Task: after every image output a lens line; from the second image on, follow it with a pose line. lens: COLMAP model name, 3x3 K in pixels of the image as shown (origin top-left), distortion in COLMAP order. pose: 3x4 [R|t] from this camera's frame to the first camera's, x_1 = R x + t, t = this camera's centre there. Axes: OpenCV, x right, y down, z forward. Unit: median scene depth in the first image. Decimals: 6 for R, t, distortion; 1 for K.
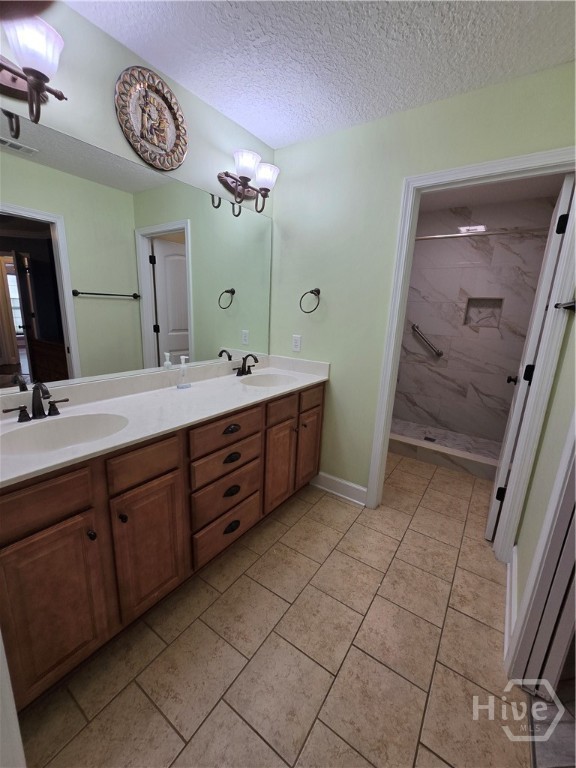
lens RADIAL K [[317.7, 0, 283.2], [0, 317.7, 384.6], [0, 0, 1]] dist [-0.002001, -0.000694]
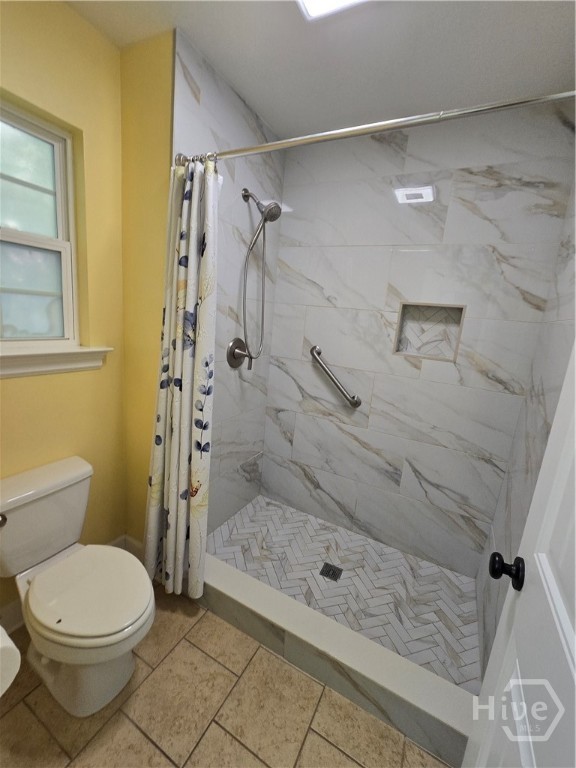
lens RADIAL K [[317.7, 0, 291.7], [0, 317.7, 380.8], [0, 0, 1]] dist [-0.002001, -0.000694]
pose [[0.990720, 0.020349, 0.134385, 0.324700], [-0.016567, 0.999436, -0.029199, -0.122092], [-0.134904, 0.026702, 0.990499, 0.493494]]
